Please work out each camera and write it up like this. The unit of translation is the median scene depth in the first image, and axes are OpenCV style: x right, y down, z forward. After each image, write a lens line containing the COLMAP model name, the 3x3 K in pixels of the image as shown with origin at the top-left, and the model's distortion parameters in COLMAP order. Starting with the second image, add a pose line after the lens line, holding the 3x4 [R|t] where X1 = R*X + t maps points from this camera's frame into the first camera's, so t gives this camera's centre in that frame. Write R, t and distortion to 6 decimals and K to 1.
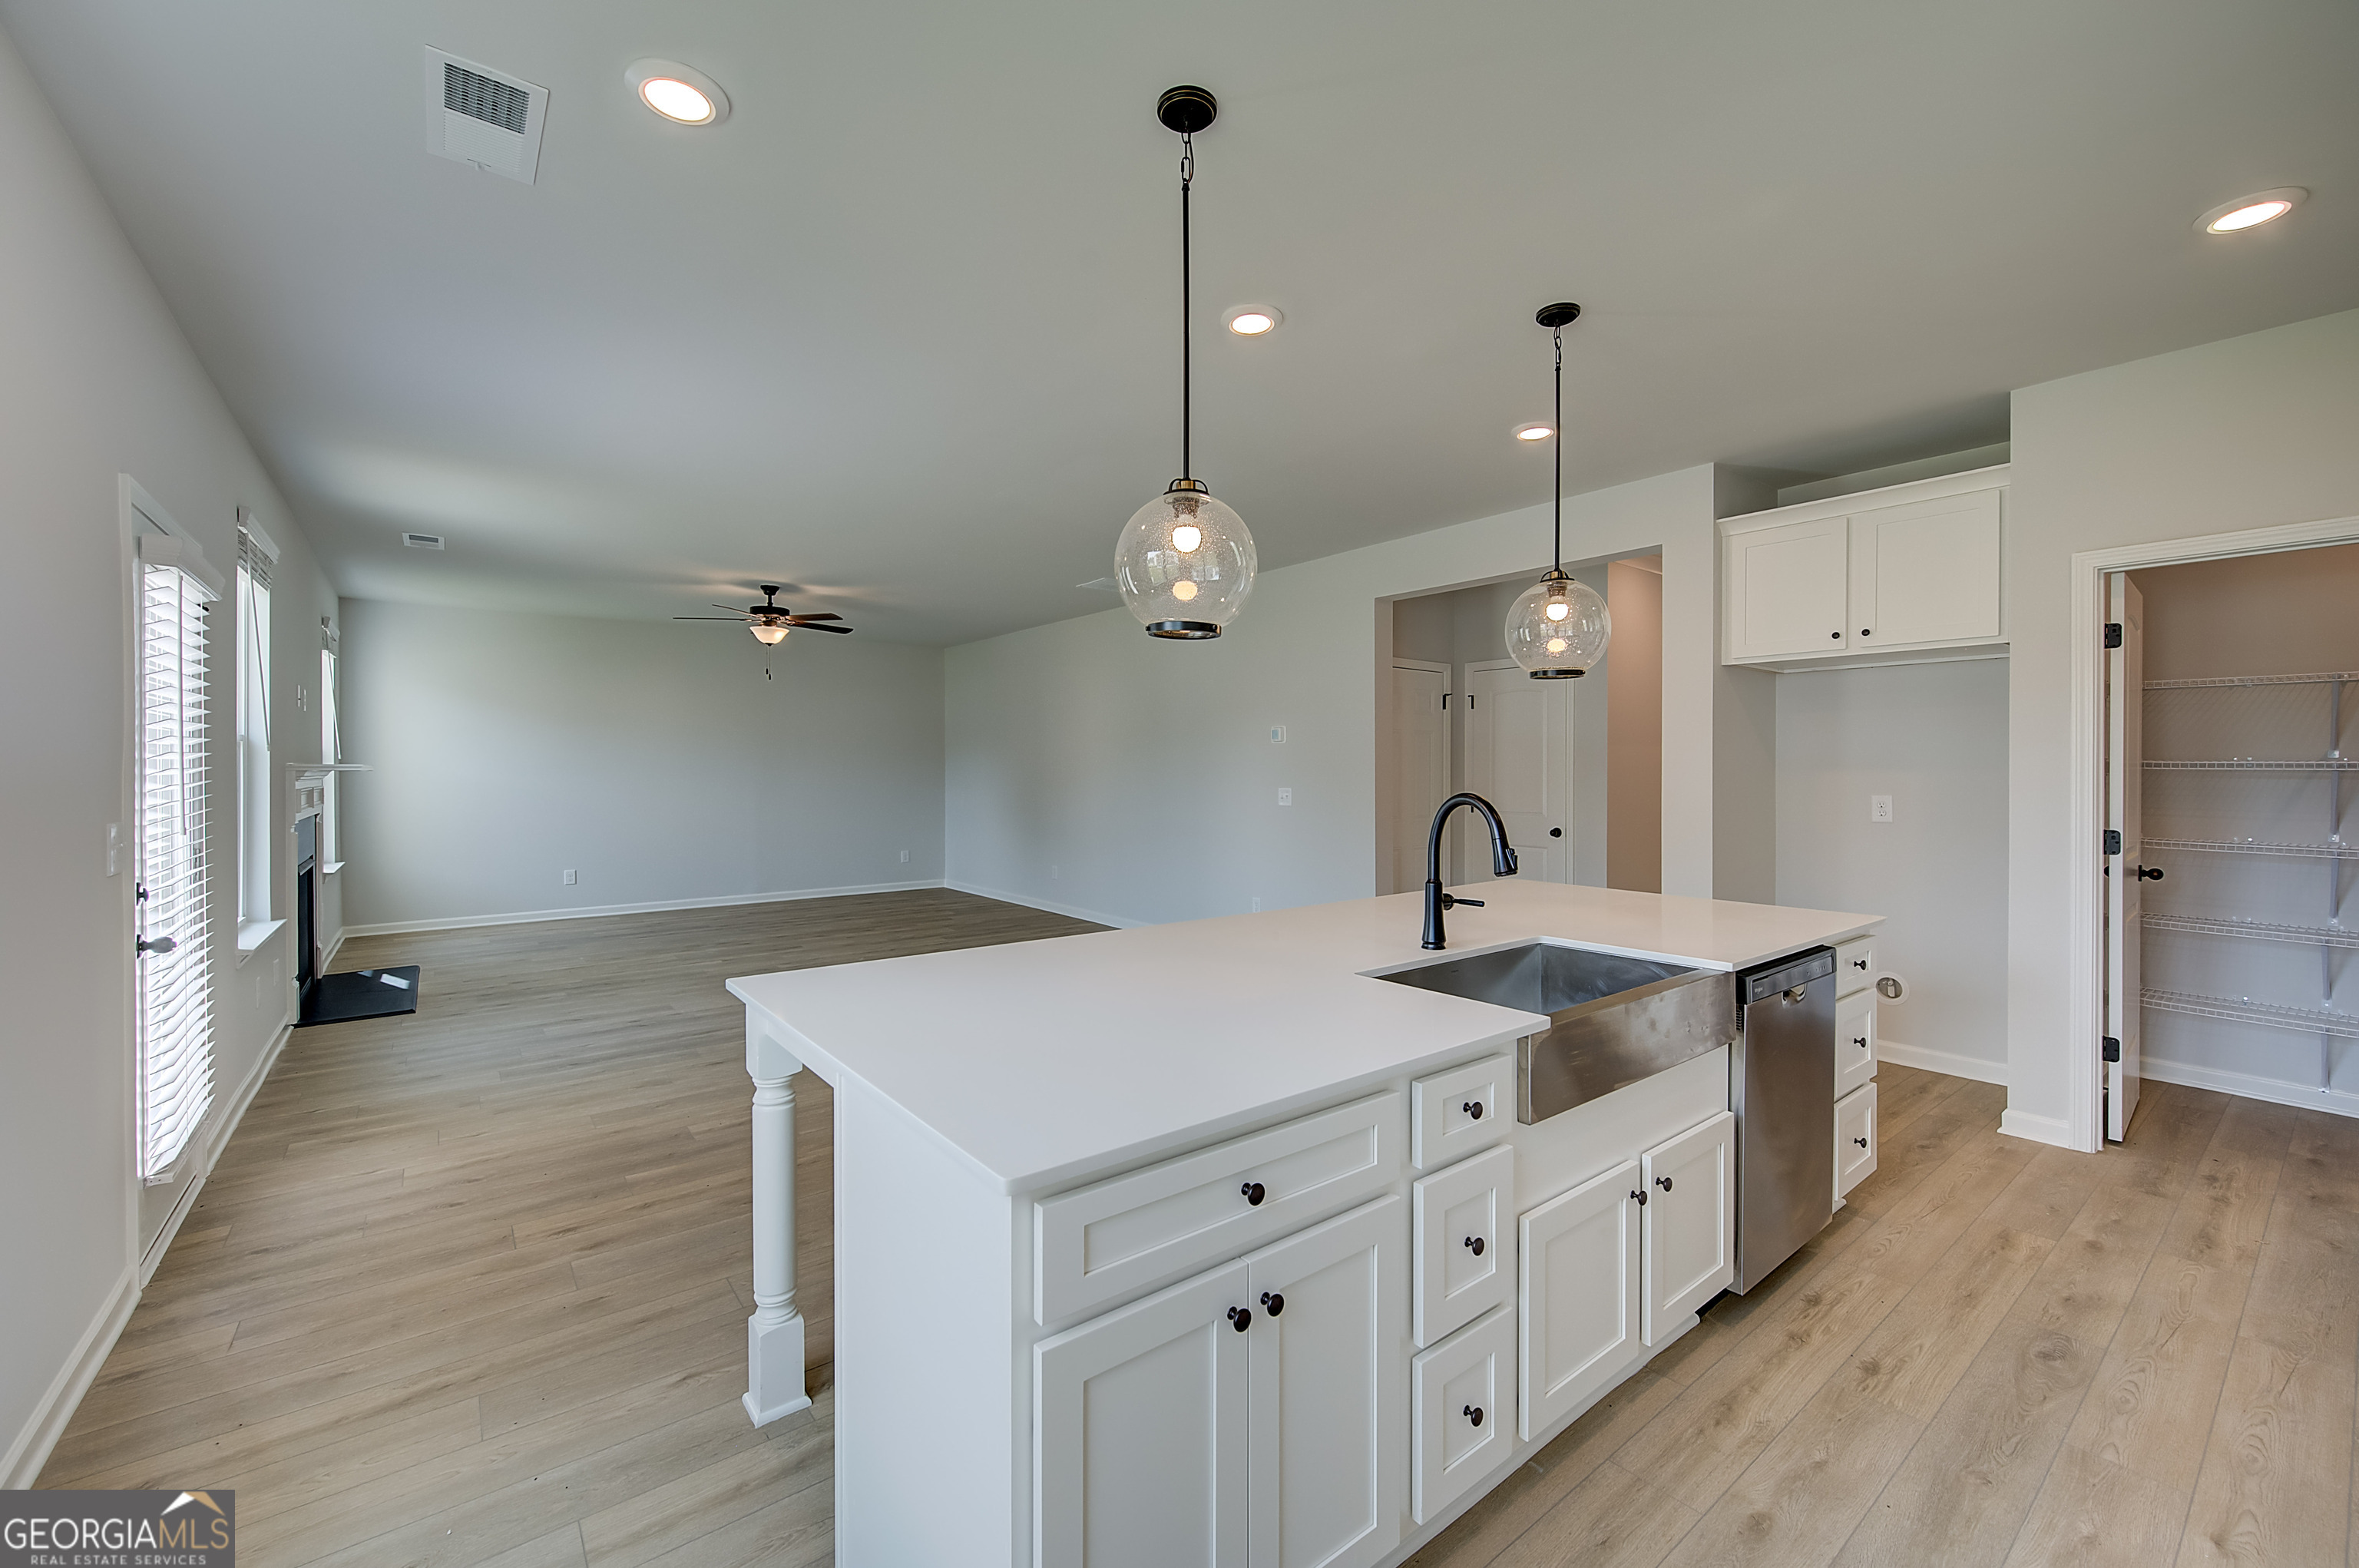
lens RADIAL K [[943.6, 0, 1189.6], [0, 943.6, 774.2], [0, 0, 1]] dist [0.002369, -0.000151]
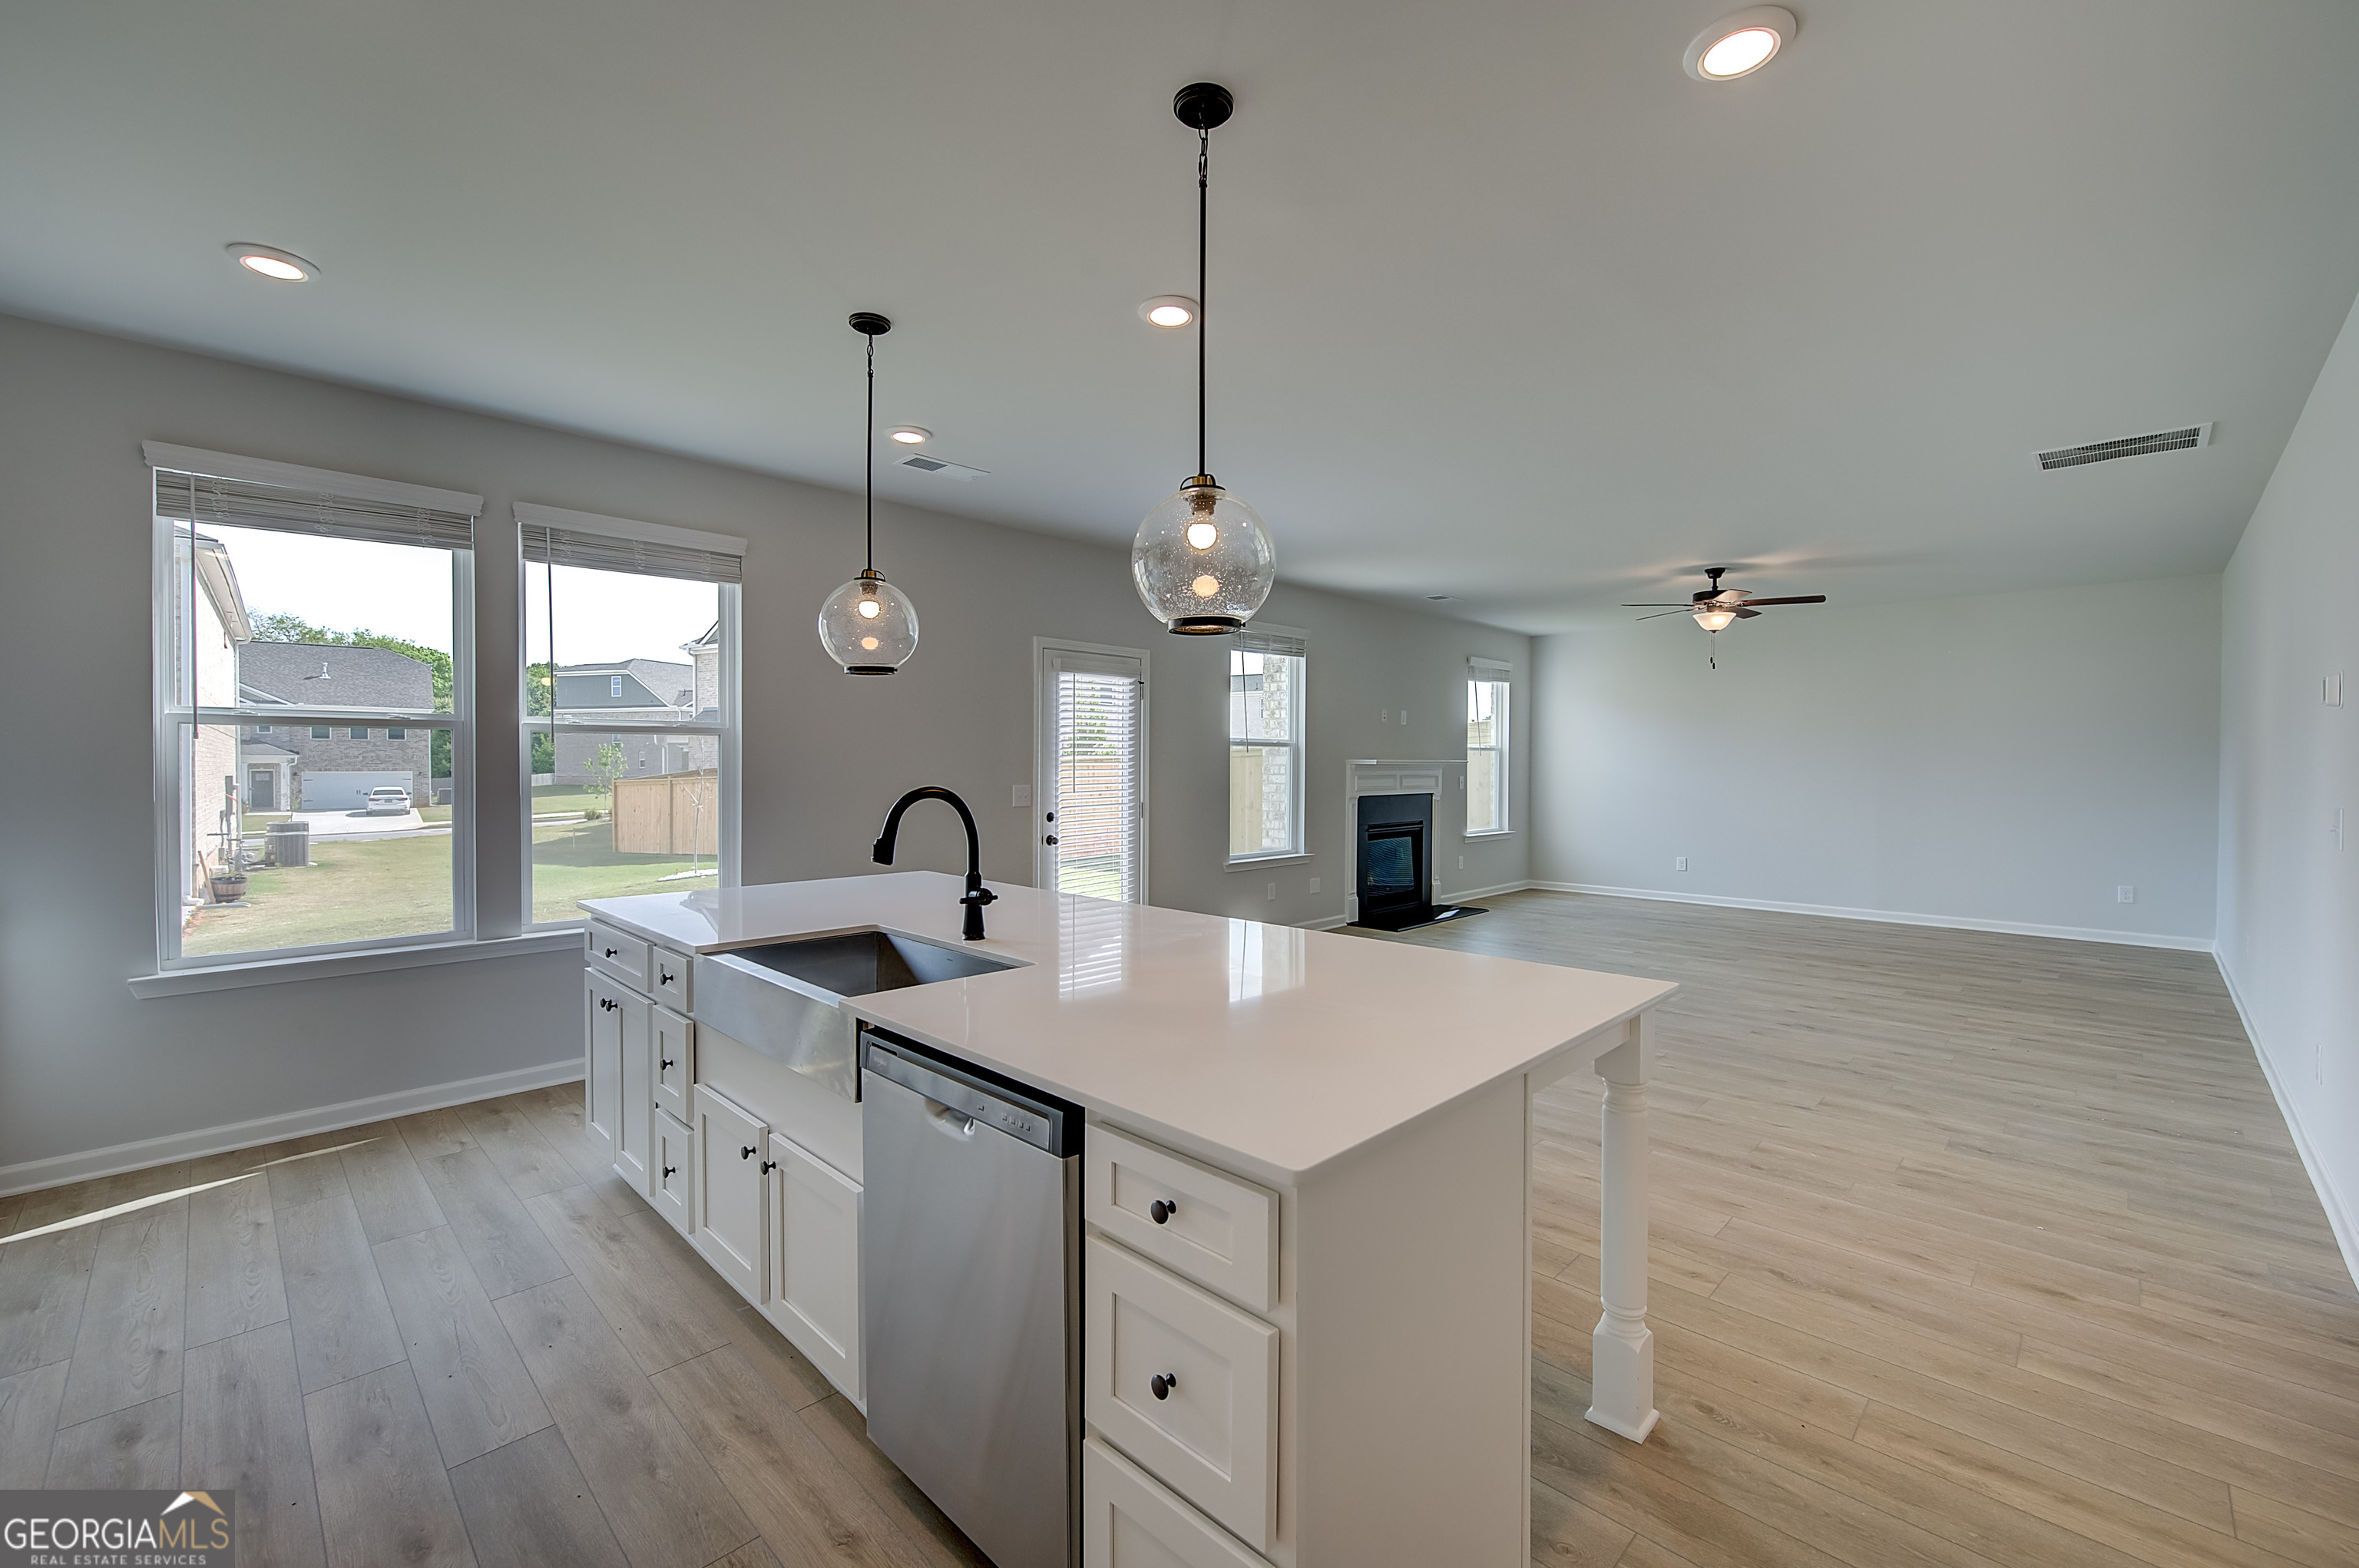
lens RADIAL K [[964.5, 0, 1188.1], [0, 964.5, 773.6], [0, 0, 1]] dist [-0.002747, -0.000203]
pose [[0.124074, 0.011820, -0.992203, 0.684441], [-0.007171, 0.999914, 0.011015, -0.004431], [0.992247, 0.005749, 0.124148, 0.566538]]
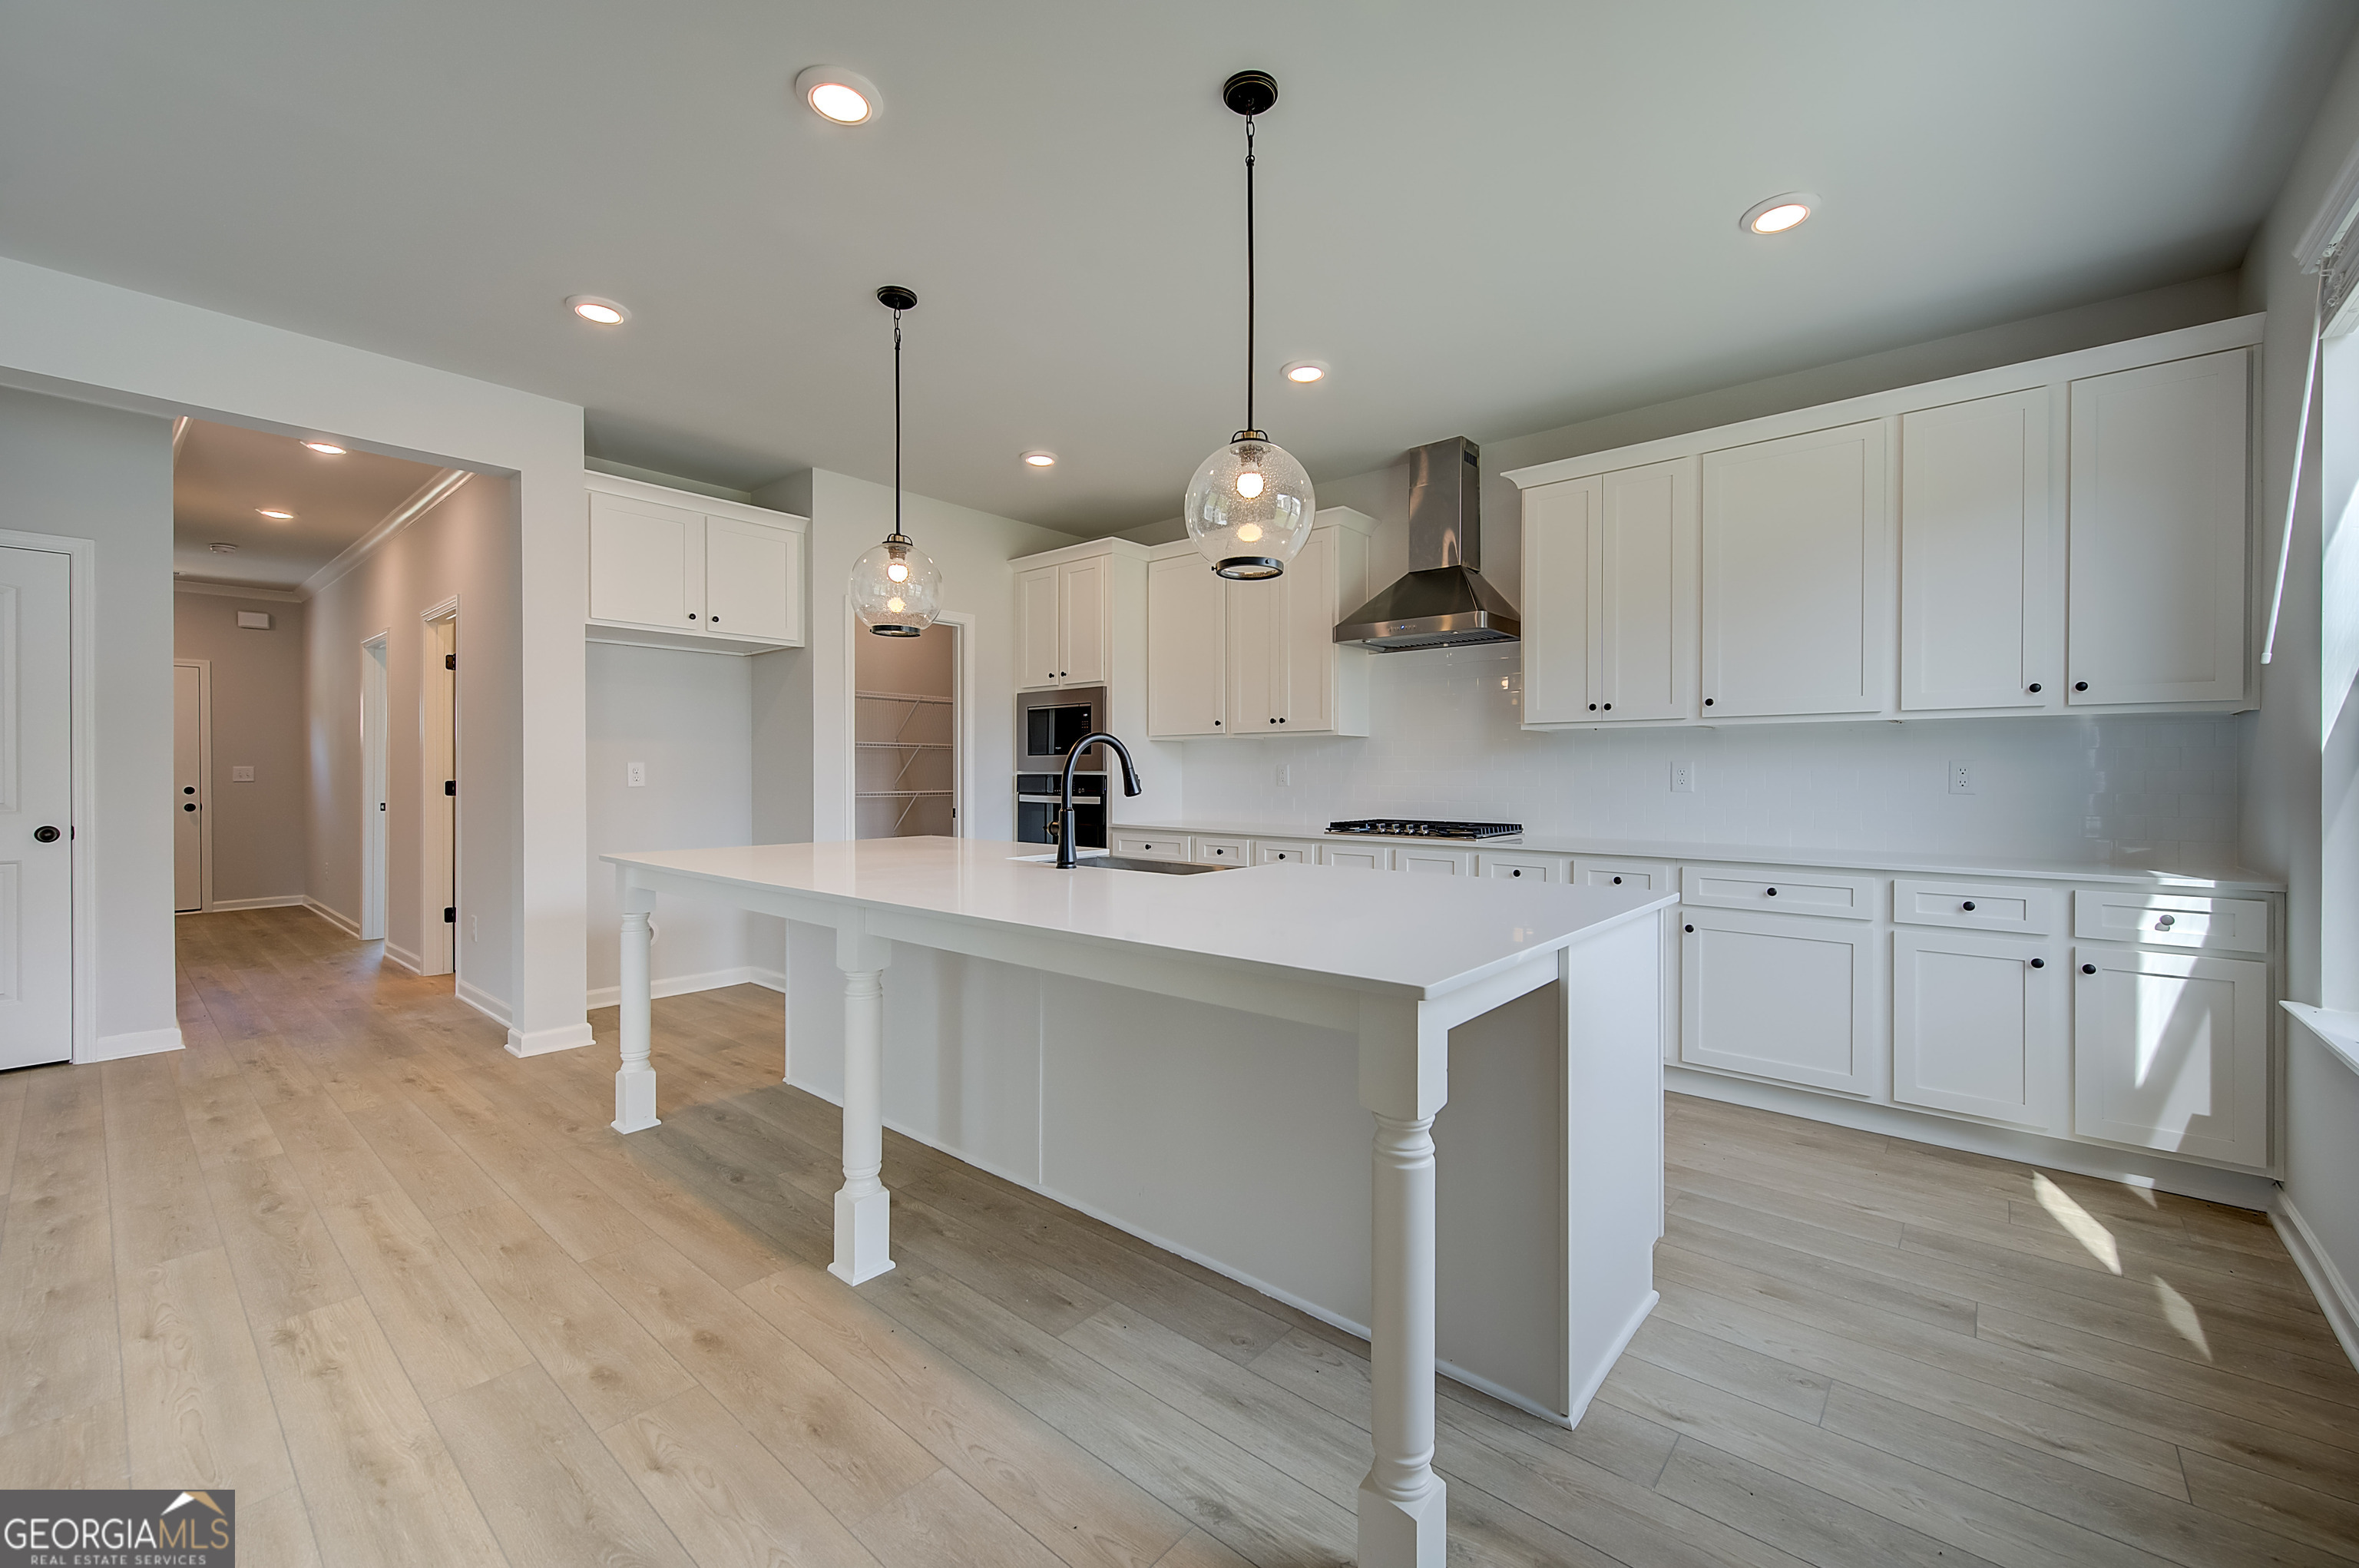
lens RADIAL K [[946.3, 0, 1183.7], [0, 946.3, 775.3], [0, 0, 1]] dist [0.010718, -0.004253]
pose [[-0.185504, -0.001568, 0.982642, -0.460032], [0.004962, 0.999984, 0.002532, 0.035634], [-0.982631, 0.005346, -0.185494, 0.552556]]
